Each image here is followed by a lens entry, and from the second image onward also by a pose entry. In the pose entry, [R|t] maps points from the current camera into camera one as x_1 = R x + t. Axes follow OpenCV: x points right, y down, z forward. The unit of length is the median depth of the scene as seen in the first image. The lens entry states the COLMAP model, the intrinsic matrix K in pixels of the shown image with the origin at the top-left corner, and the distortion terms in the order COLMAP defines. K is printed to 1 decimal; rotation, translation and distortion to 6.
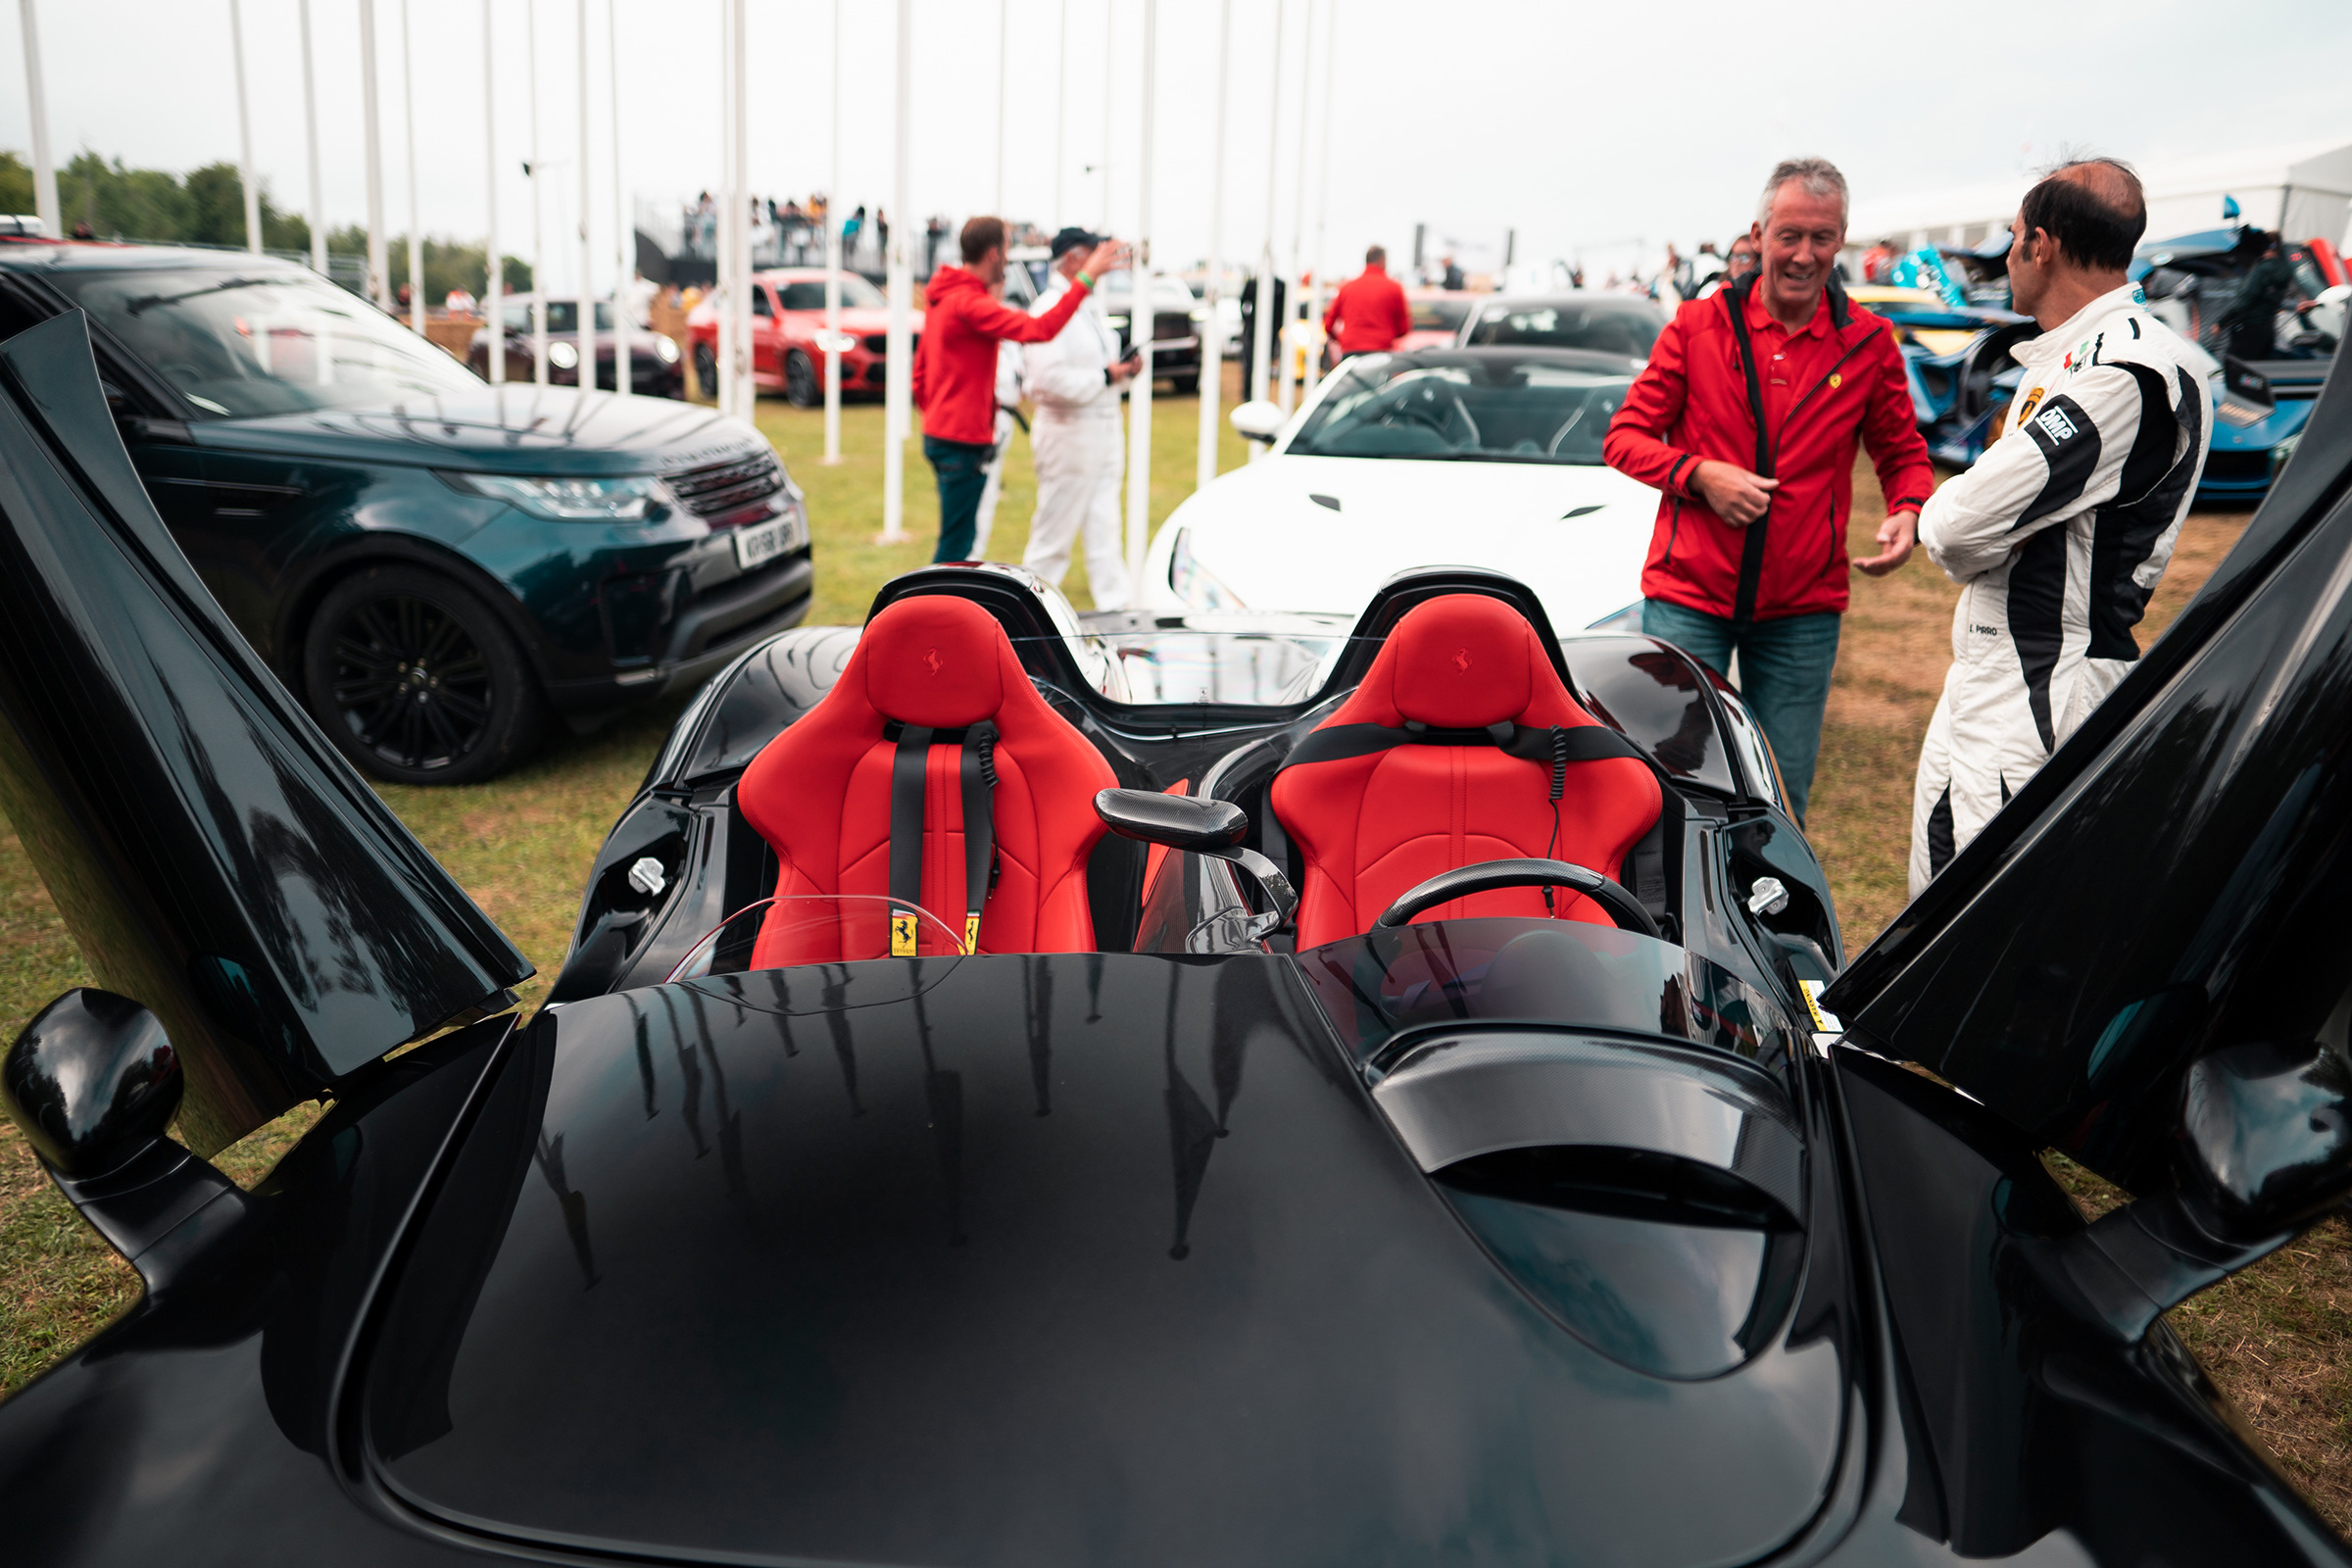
lens RADIAL K [[1780.2, 0, 1192.7], [0, 1780.2, 731.9], [0, 0, 1]] dist [-0.056384, 0.026452]
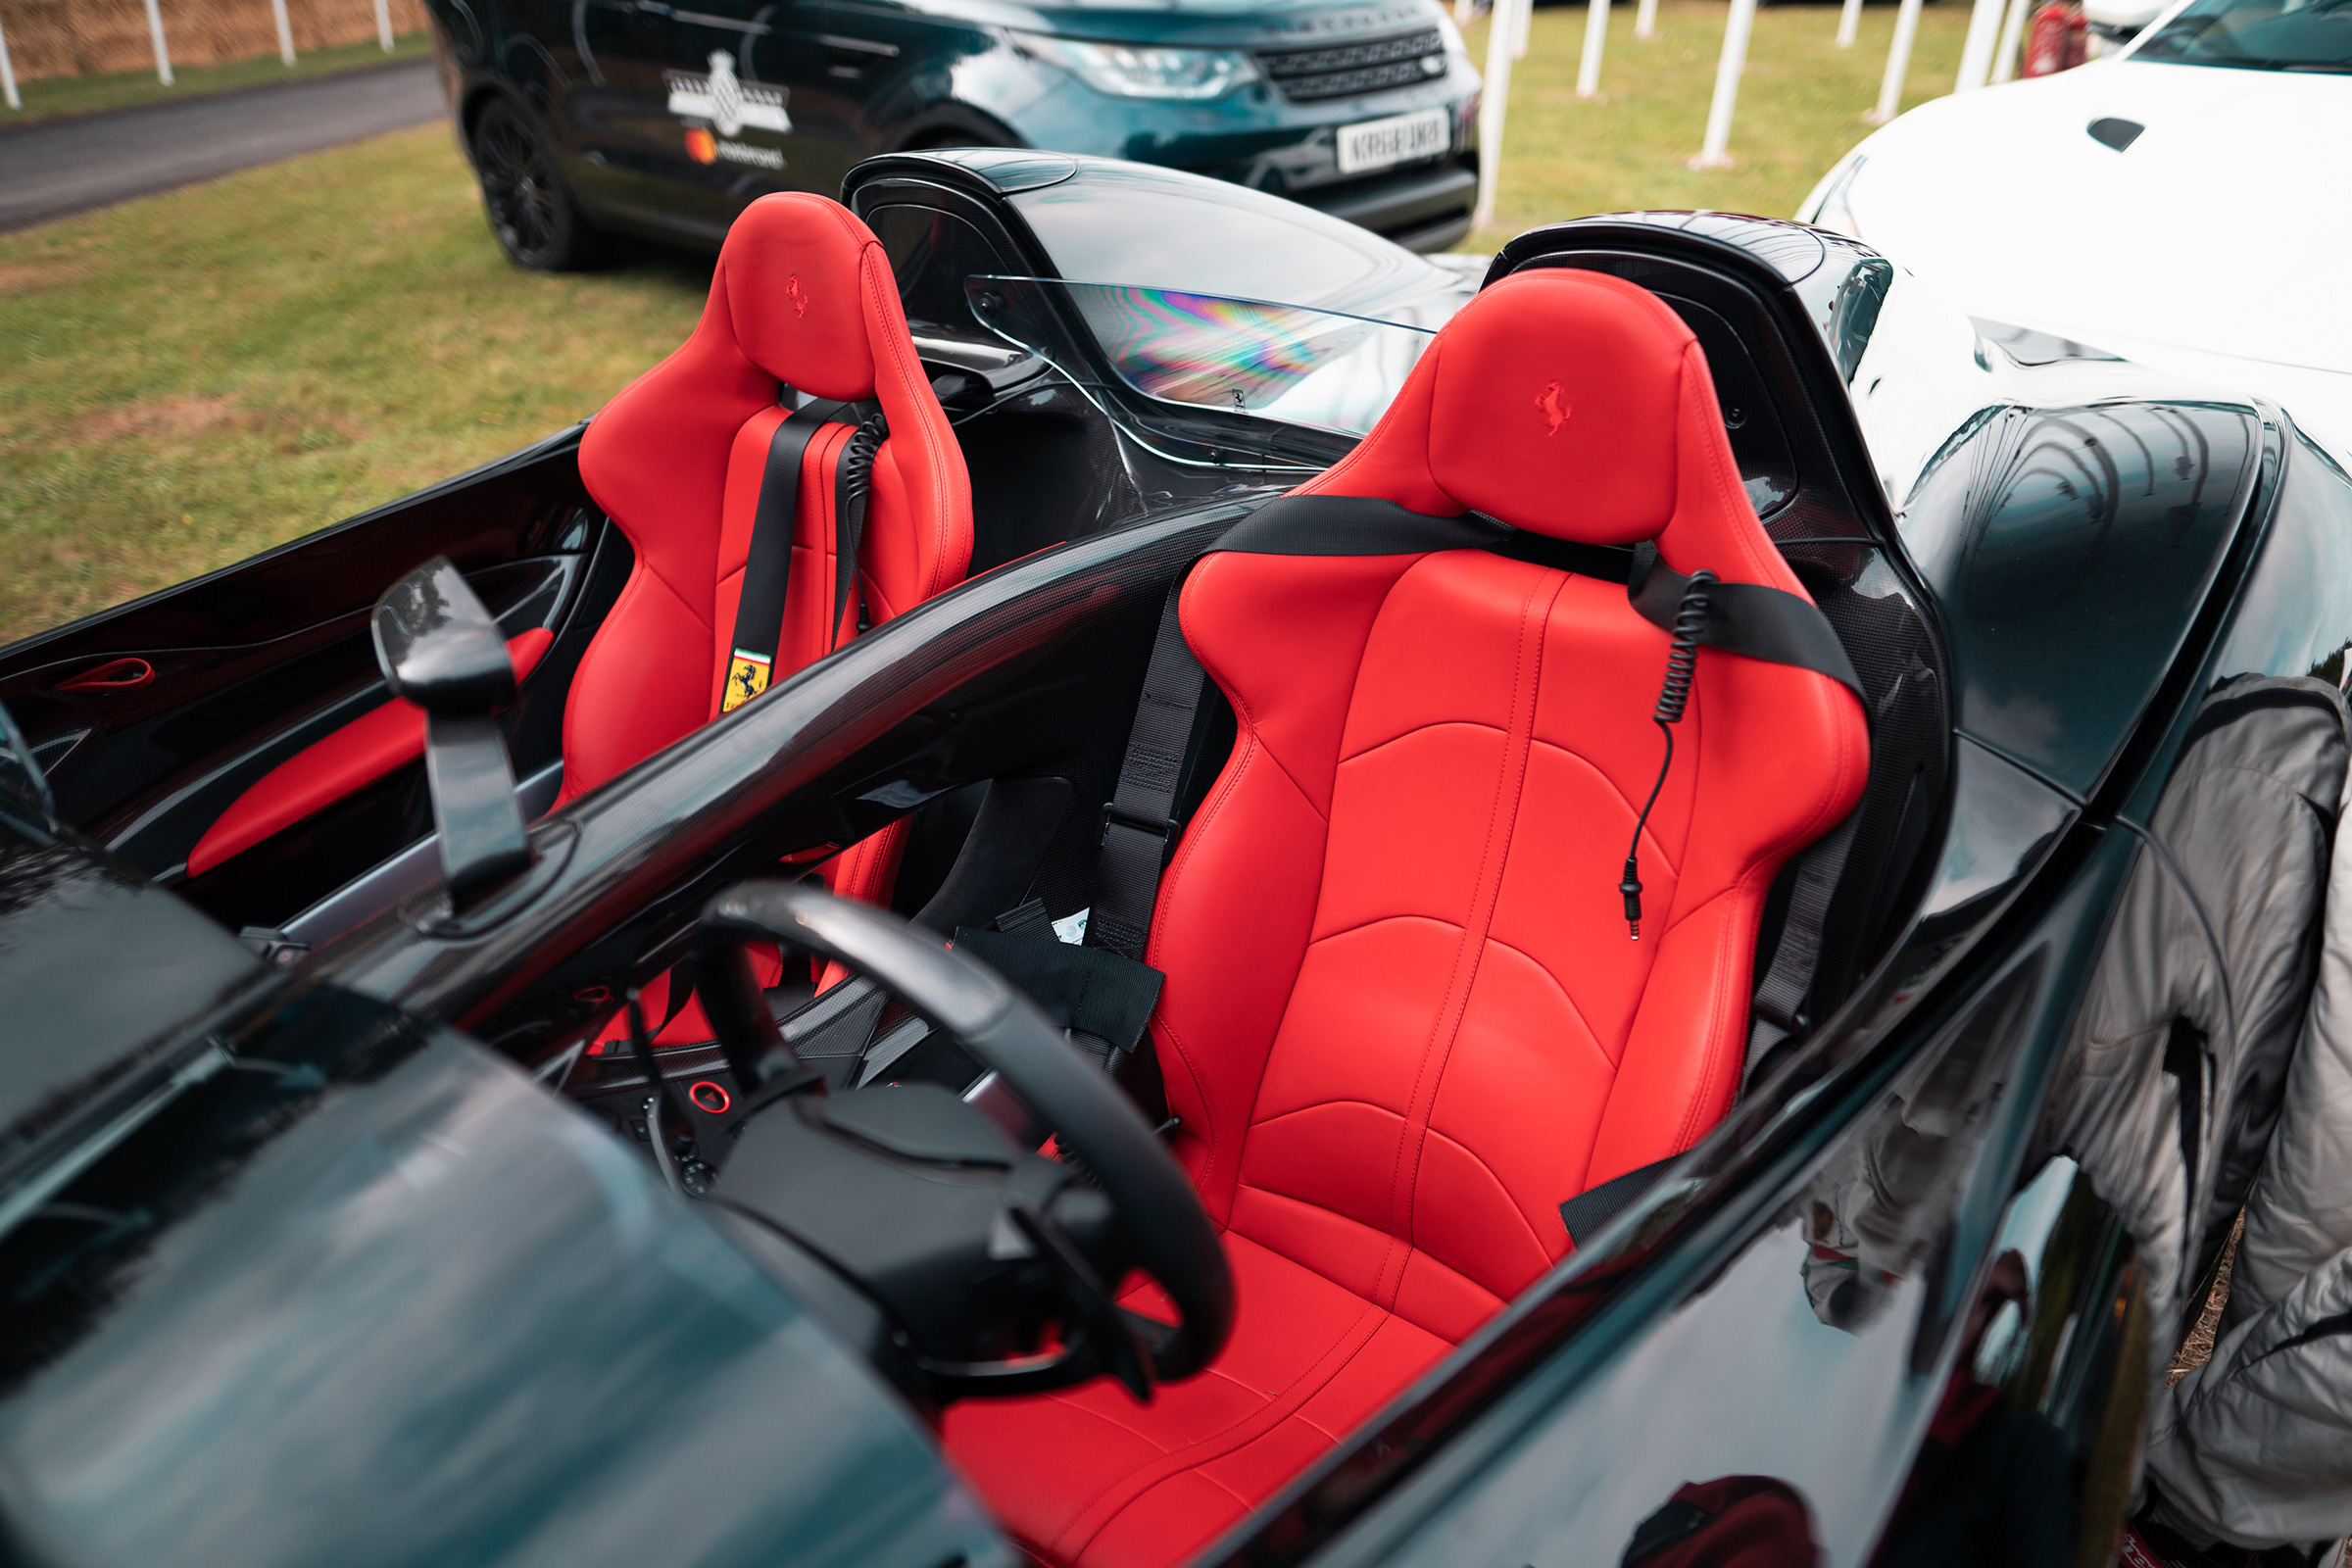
lens RADIAL K [[1780.2, 0, 1192.7], [0, 1780.2, 731.9], [0, 0, 1]] dist [-0.056384, 0.026452]
pose [[0.797663, 0.240241, -0.553189, 0.364906], [-0.123719, 0.962911, 0.239782, -0.058424], [0.590278, -0.122825, 0.797801, 0.525531]]
